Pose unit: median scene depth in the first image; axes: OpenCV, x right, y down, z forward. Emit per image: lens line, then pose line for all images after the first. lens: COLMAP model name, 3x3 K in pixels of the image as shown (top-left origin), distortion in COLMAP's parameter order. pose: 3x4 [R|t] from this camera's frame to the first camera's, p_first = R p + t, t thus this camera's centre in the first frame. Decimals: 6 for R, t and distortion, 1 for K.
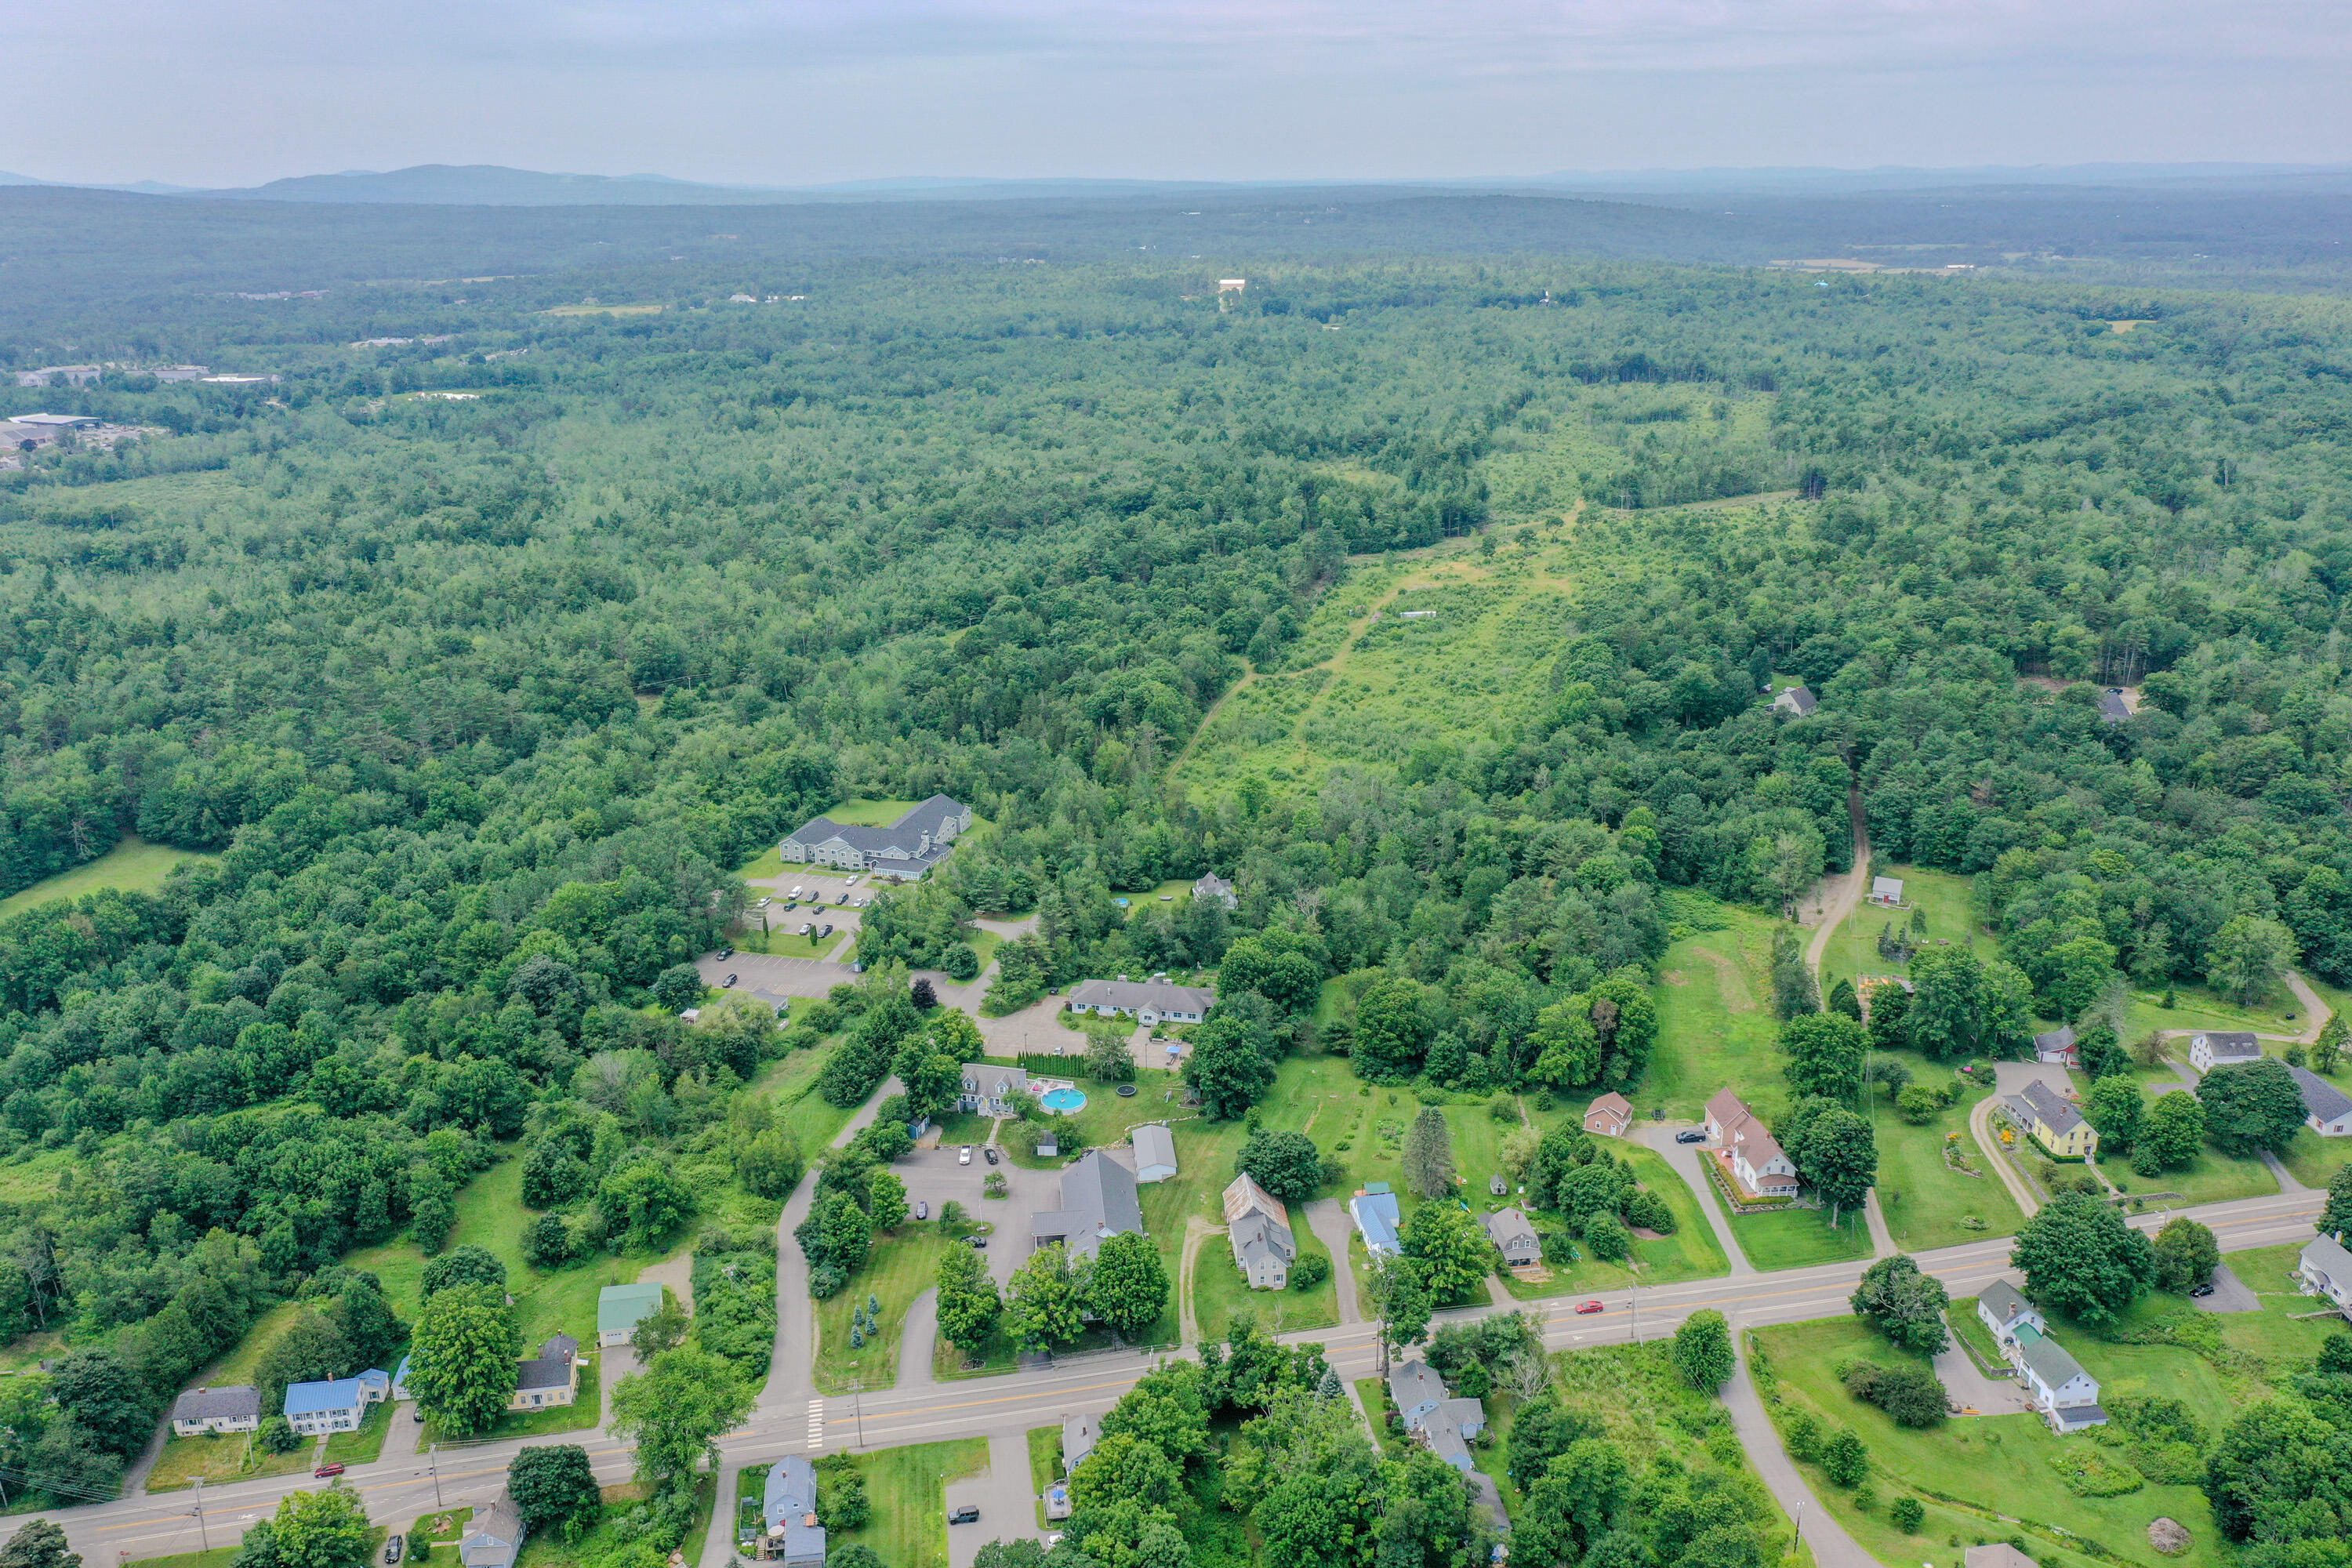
lens RADIAL K [[1880.4, 0, 1176.0], [0, 1880.4, 784.0], [0, 0, 1]] dist [0.006358, 0.003217]
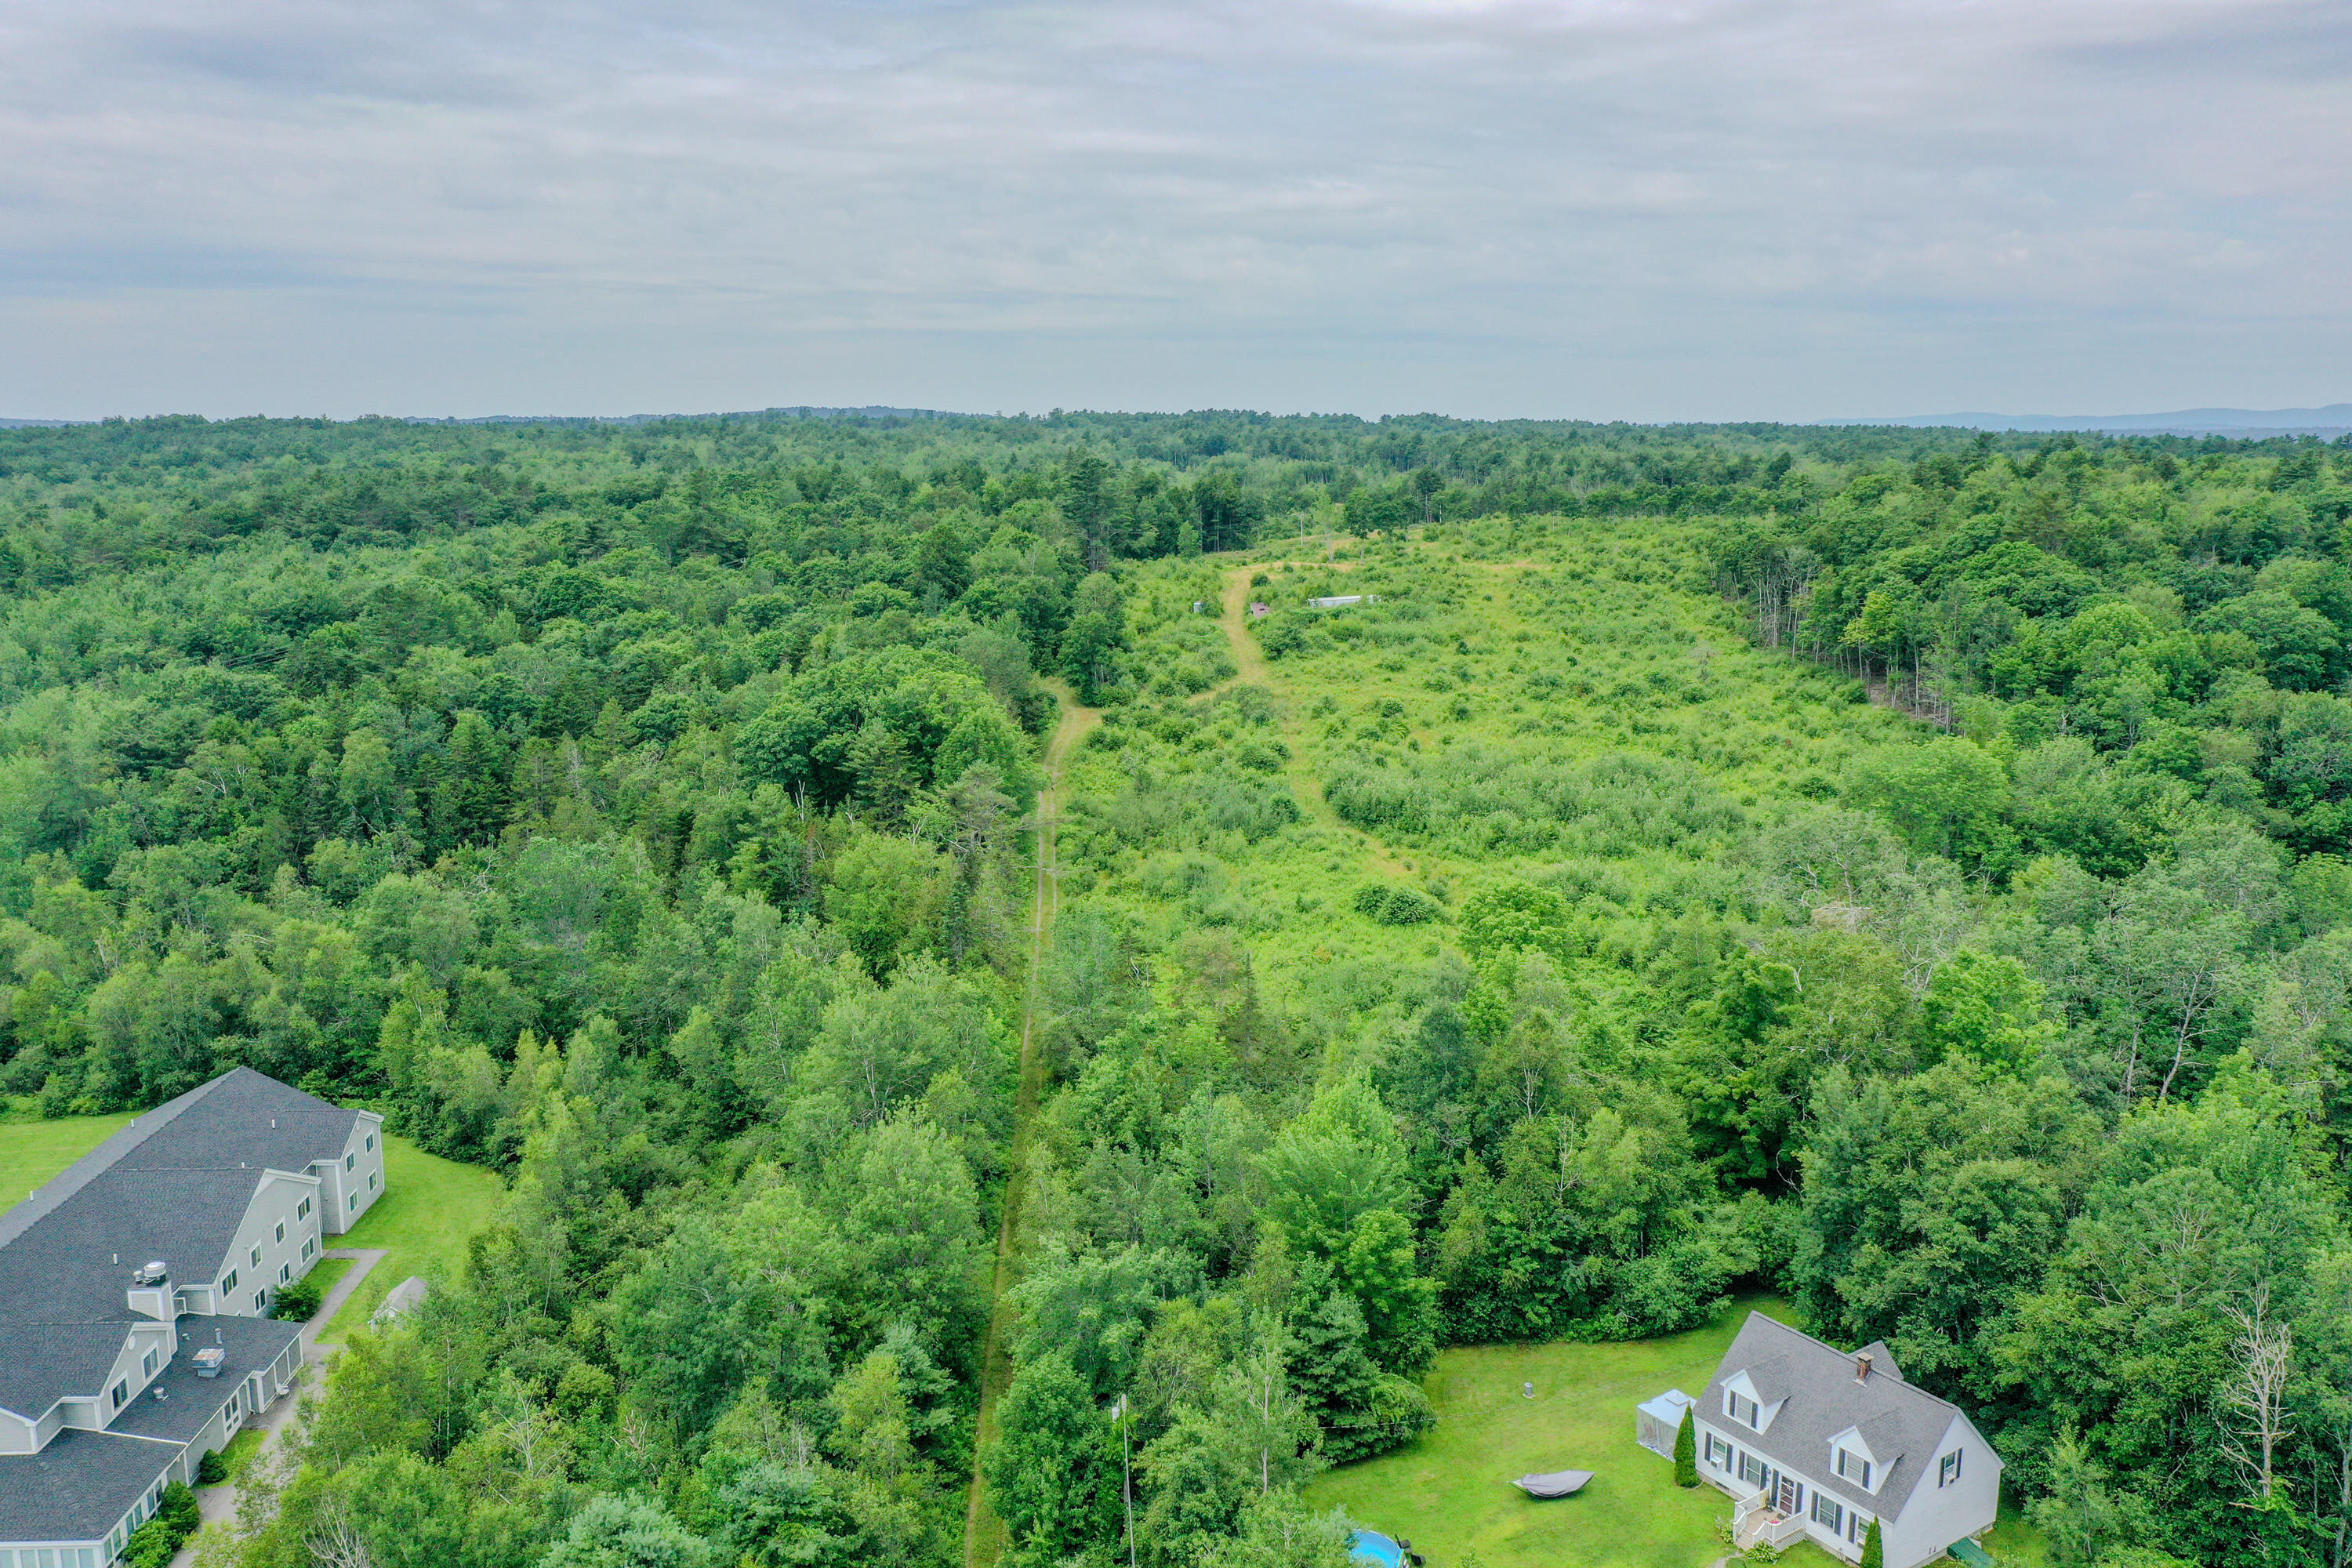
lens RADIAL K [[1880.4, 0, 1176.0], [0, 1880.4, 784.0], [0, 0, 1]] dist [0.006358, 0.003217]
pose [[0.943239, -0.048493, 0.328555, -0.085271], [0.090218, 0.989495, -0.112960, 0.006597], [-0.319626, 0.136190, 0.937706, 0.696960]]
